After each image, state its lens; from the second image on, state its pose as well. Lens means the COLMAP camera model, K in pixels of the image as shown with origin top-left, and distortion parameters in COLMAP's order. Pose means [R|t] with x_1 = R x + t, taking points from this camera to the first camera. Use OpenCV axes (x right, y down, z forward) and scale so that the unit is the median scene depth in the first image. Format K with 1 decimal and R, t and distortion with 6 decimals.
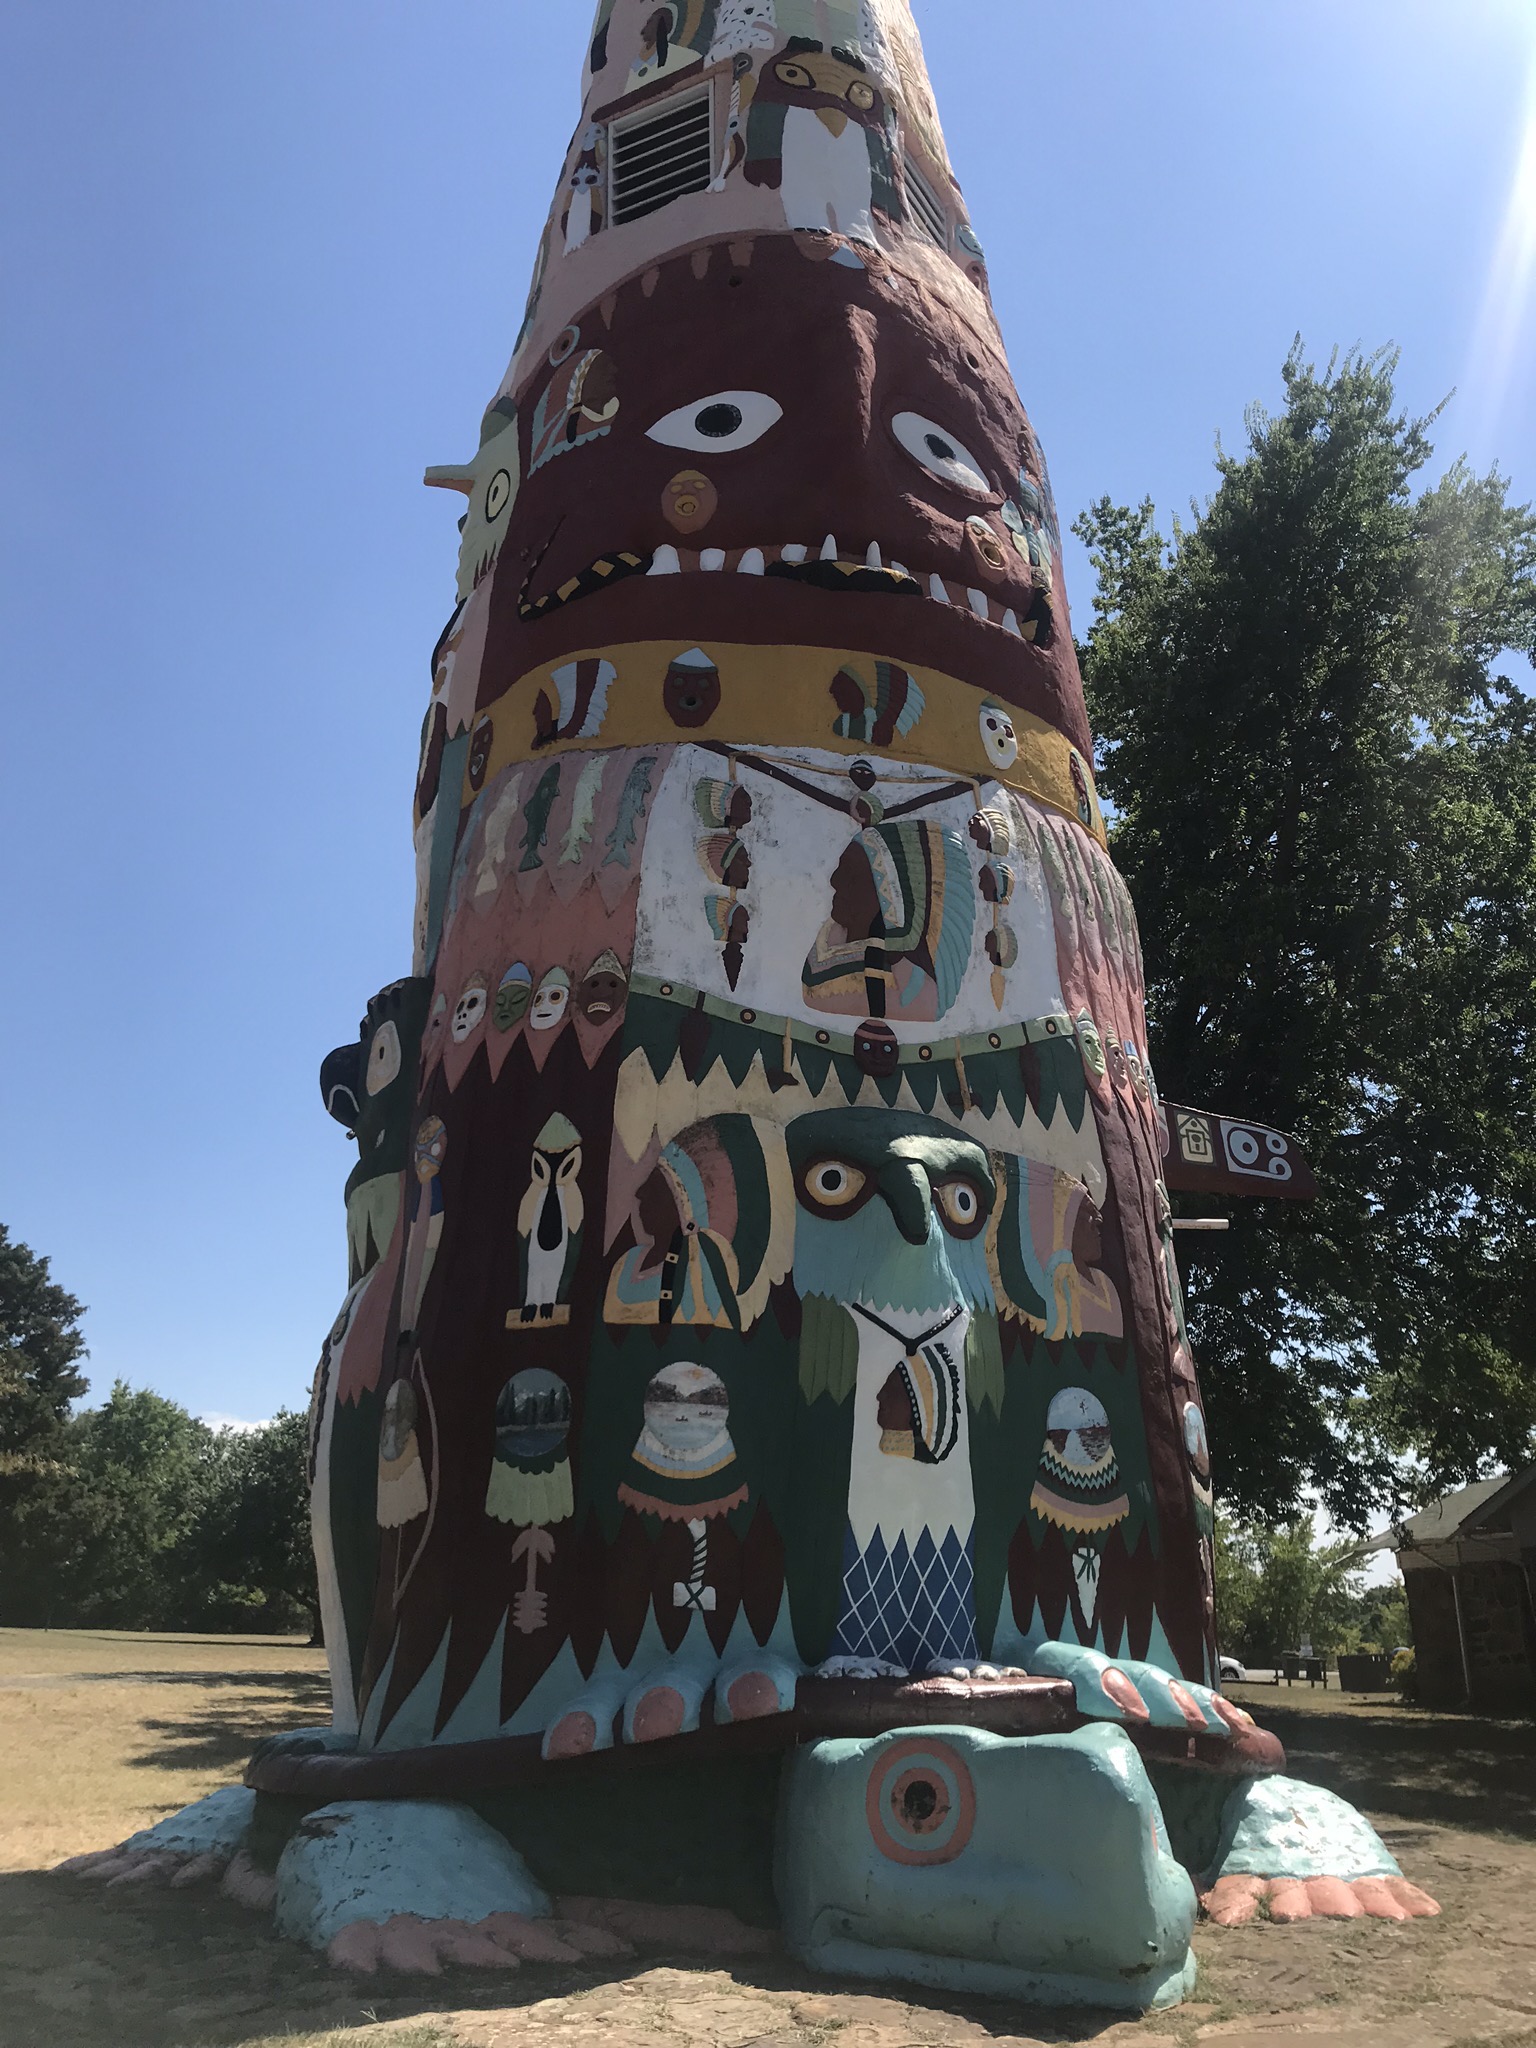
lens RADIAL K [[1739.9, 0, 768.0], [0, 1739.9, 1024.0], [0, 0, 1]] dist [0.142088, -0.390916]
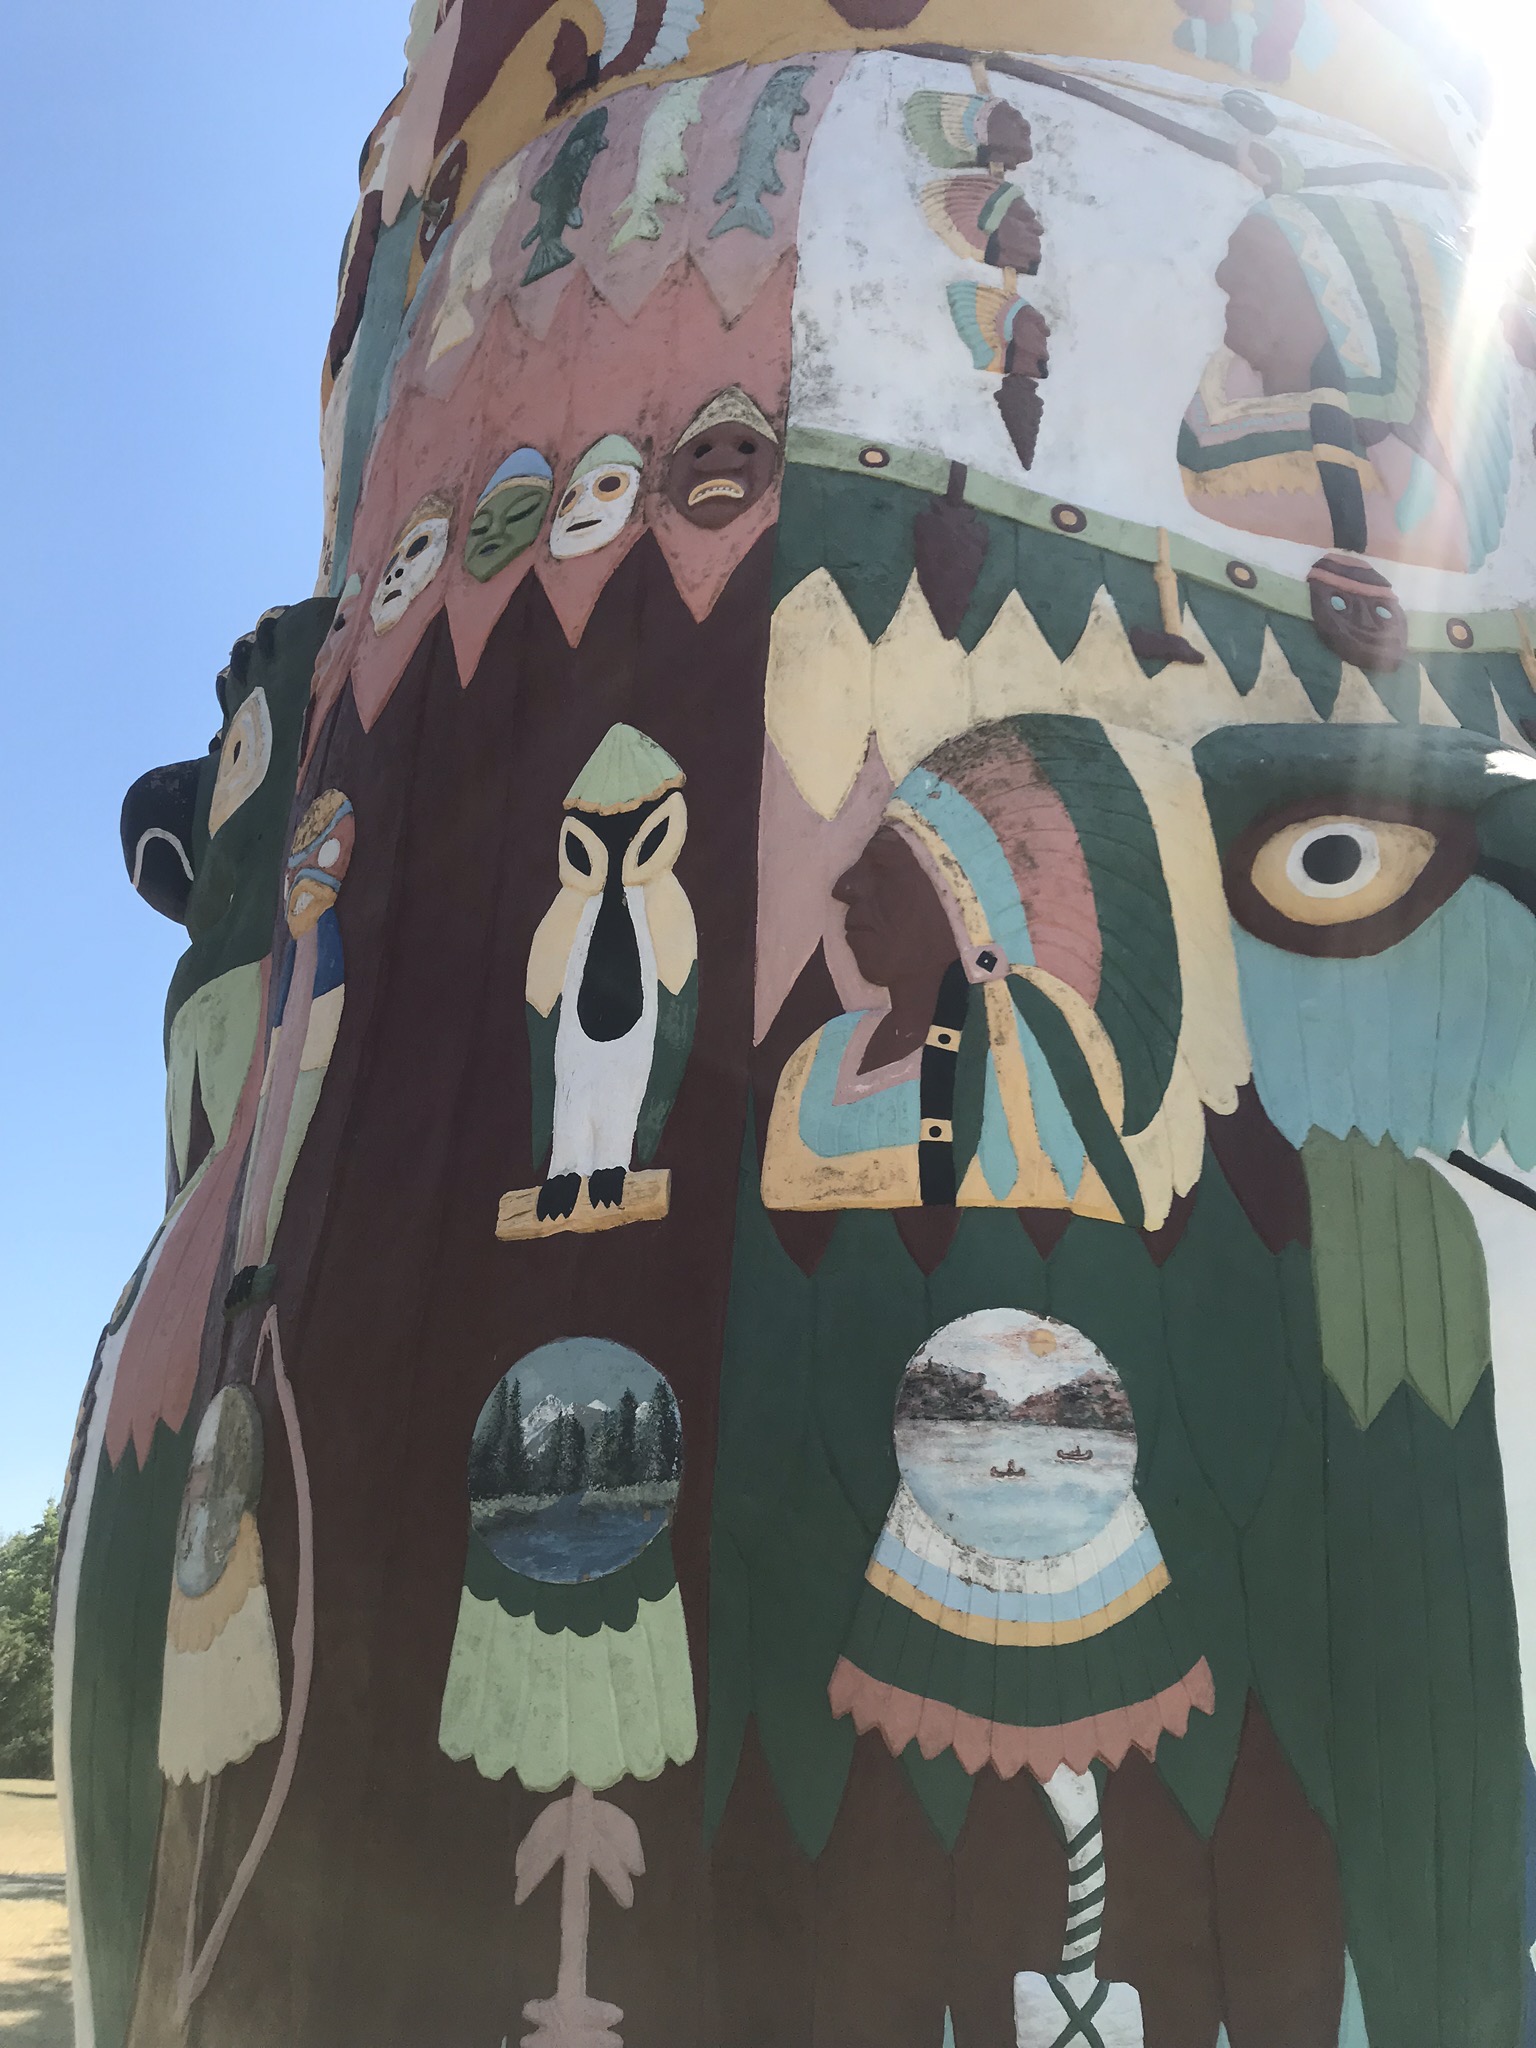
lens RADIAL K [[1739.9, 0, 768.0], [0, 1739.9, 1024.0], [0, 0, 1]] dist [0.142088, -0.390916]
pose [[0.999881, -0.006956, 0.013773, -0.093534], [0.007819, 0.997942, -0.063639, 0.147908], [-0.013302, 0.063739, 0.997878, 0.602129]]
